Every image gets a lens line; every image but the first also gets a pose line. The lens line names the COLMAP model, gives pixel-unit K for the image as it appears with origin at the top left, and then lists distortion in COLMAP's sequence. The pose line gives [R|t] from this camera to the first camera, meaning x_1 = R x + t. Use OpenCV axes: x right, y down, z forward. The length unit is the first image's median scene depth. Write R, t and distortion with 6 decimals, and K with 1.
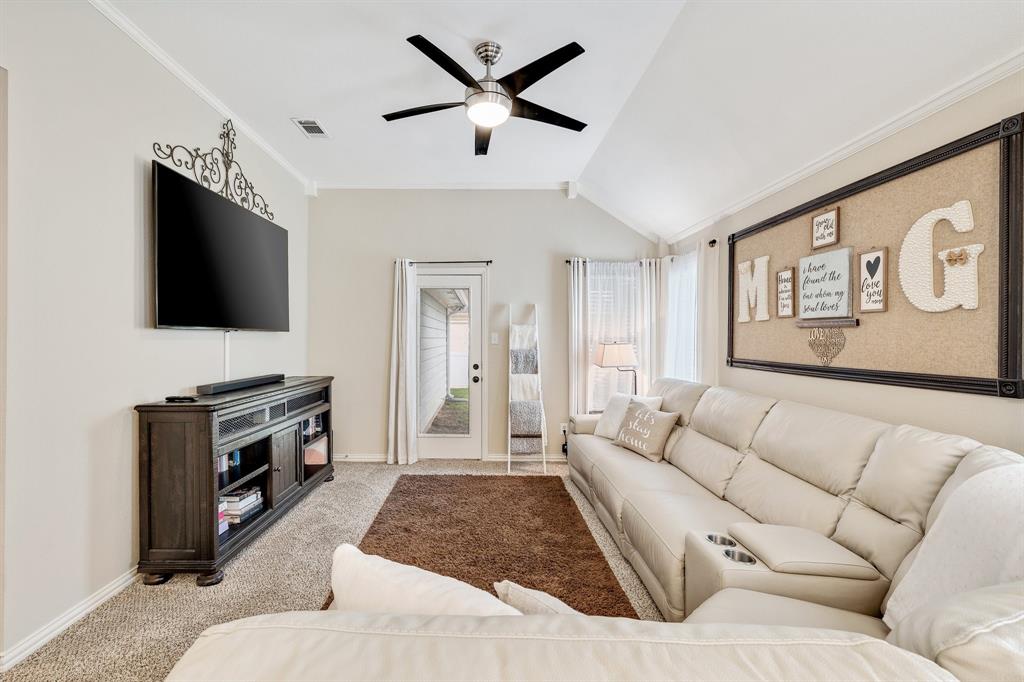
lens RADIAL K [[441.1, 0, 481.7], [0, 441.1, 335.7], [0, 0, 1]] dist [-0.002964, 0.002773]
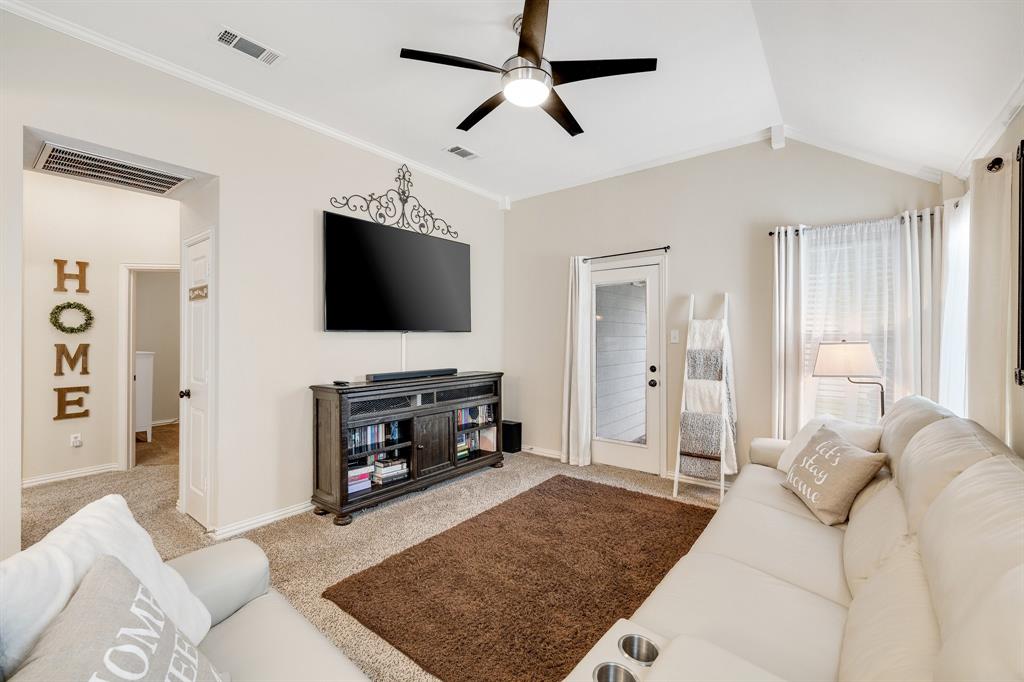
lens RADIAL K [[441.1, 0, 509.7], [0, 441.1, 334.1], [0, 0, 1]] dist [-0.002964, 0.002773]
pose [[0.789223, -0.011023, -0.614007, 0.466210], [0.010785, 0.999933, -0.004087, 0.002636], [0.614012, -0.003396, 0.789290, 0.204950]]
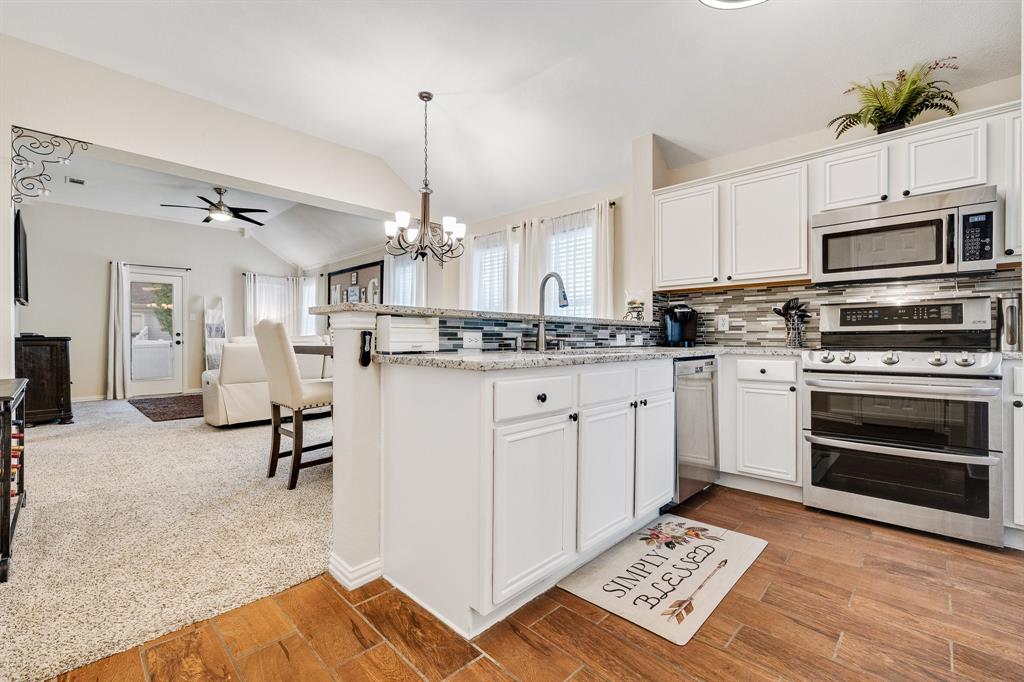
lens RADIAL K [[441.1, 0, 512.2], [0, 441.1, 337.2], [0, 0, 1]] dist [-0.002964, 0.002773]
pose [[0.681388, -0.004606, 0.731908, -0.551253], [0.002989, 0.999989, 0.003511, 0.121357], [-0.731917, -0.000204, 0.681394, -1.488584]]
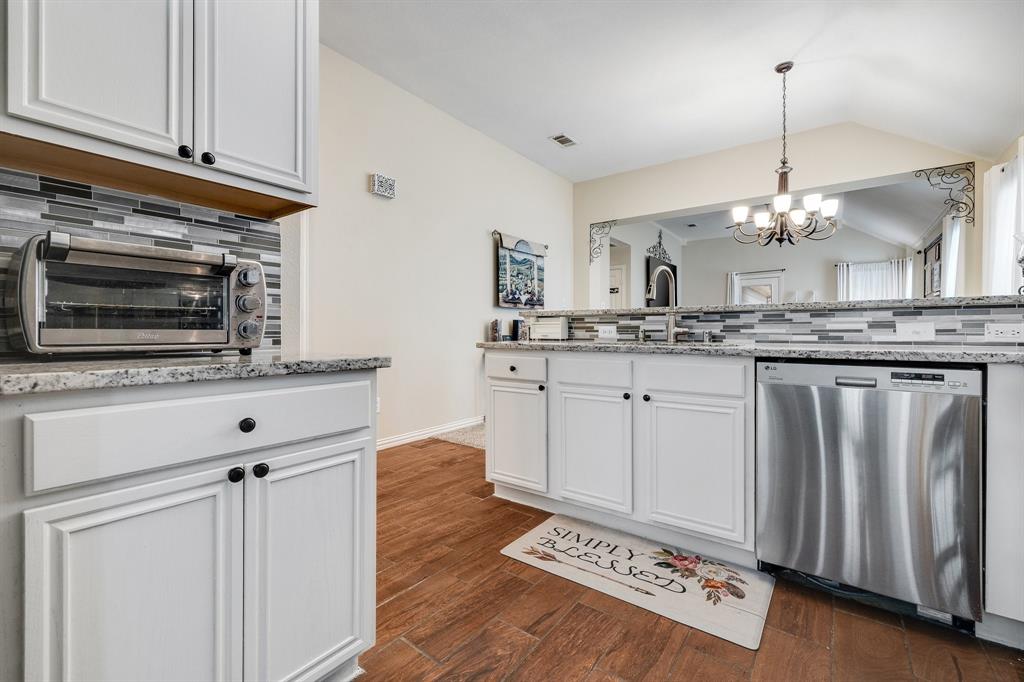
lens RADIAL K [[441.1, 0, 513.0], [0, 441.1, 331.9], [0, 0, 1]] dist [-0.002964, 0.002773]
pose [[0.811813, -0.009306, -0.583844, 0.267060], [0.011033, 0.999939, -0.000597, 0.126128], [0.583814, -0.005957, 0.811866, -1.798951]]
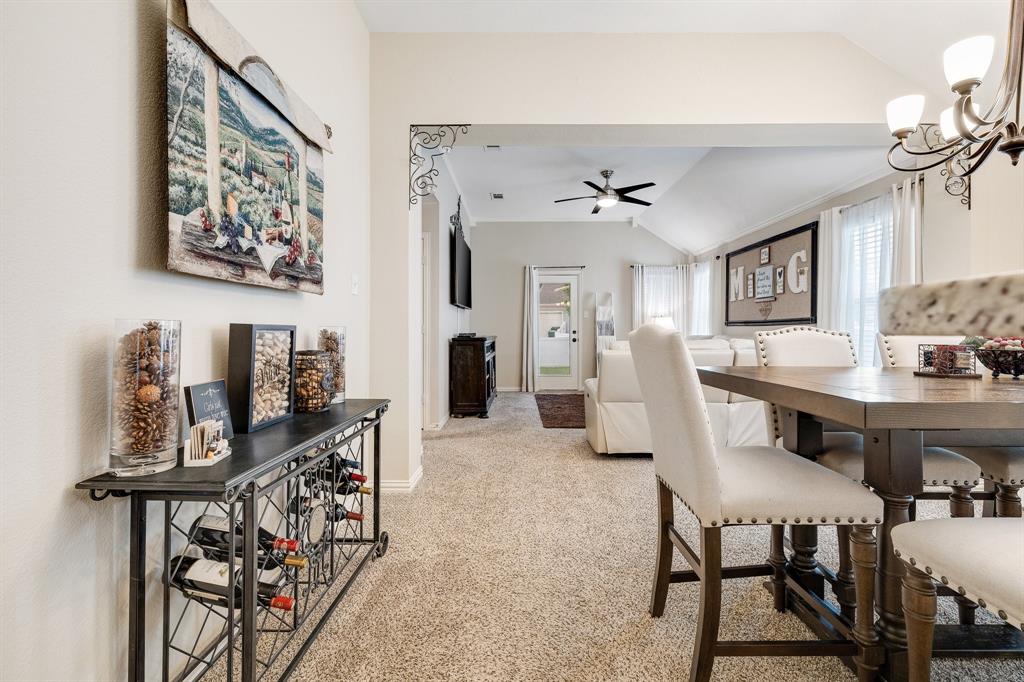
lens RADIAL K [[441.1, 0, 510.1], [0, 441.1, 331.8], [0, 0, 1]] dist [-0.002964, 0.002773]
pose [[0.999975, -0.004493, -0.005508, -0.372514], [0.004533, 0.999963, 0.007354, 0.087946], [0.005475, -0.007379, 0.999958, -0.956833]]
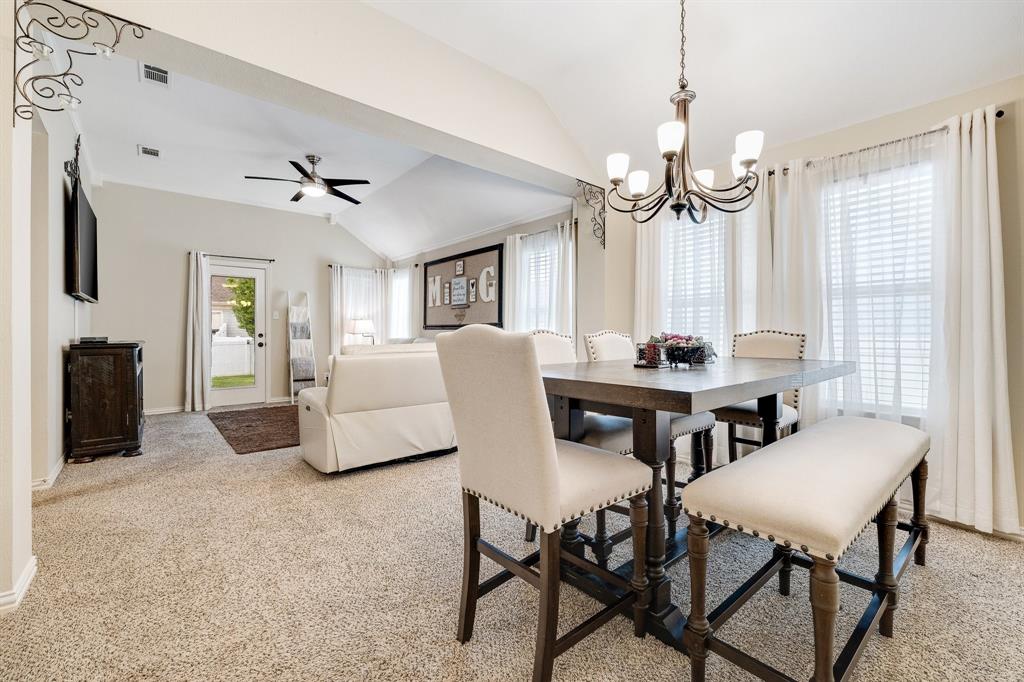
lens RADIAL K [[441.1, 0, 506.8], [0, 441.1, 330.6], [0, 0, 1]] dist [-0.002964, 0.002773]
pose [[0.767422, 0.002695, 0.641136, -0.473193], [-0.001033, 0.999995, -0.002967, 0.090480], [-0.641141, 0.001615, 0.767421, -0.843944]]
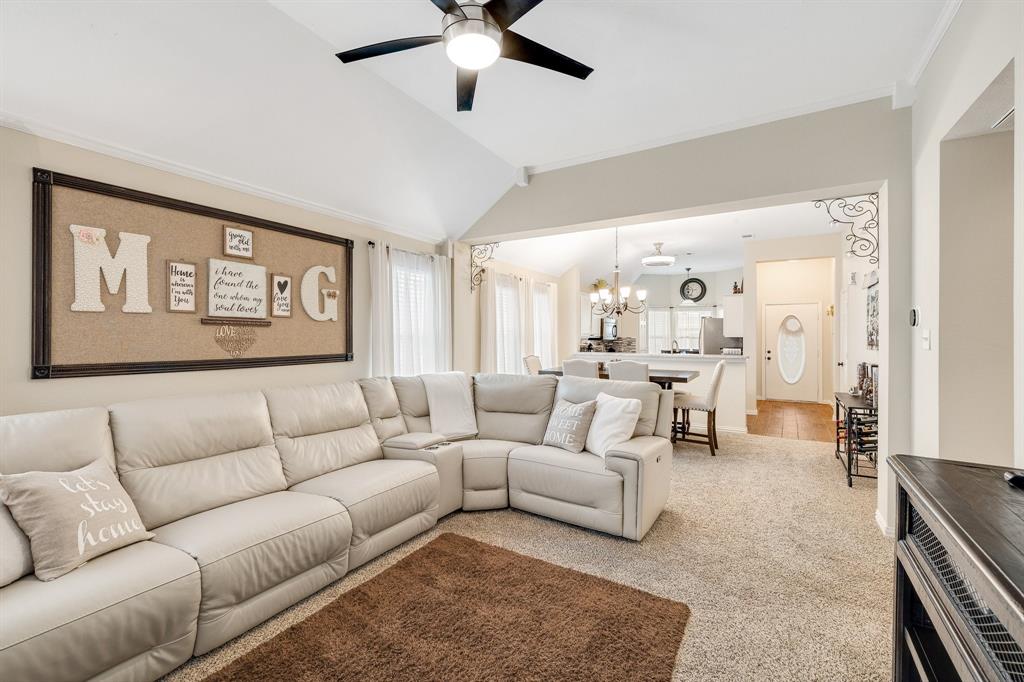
lens RADIAL K [[441.1, 0, 507.7], [0, 441.1, 338.9], [0, 0, 1]] dist [-0.002964, 0.002773]
pose [[-0.861388, -0.009671, 0.507855, -0.371674], [-0.008622, 0.999953, 0.004419, 0.004416], [-0.507874, -0.000572, -0.861431, 1.381978]]
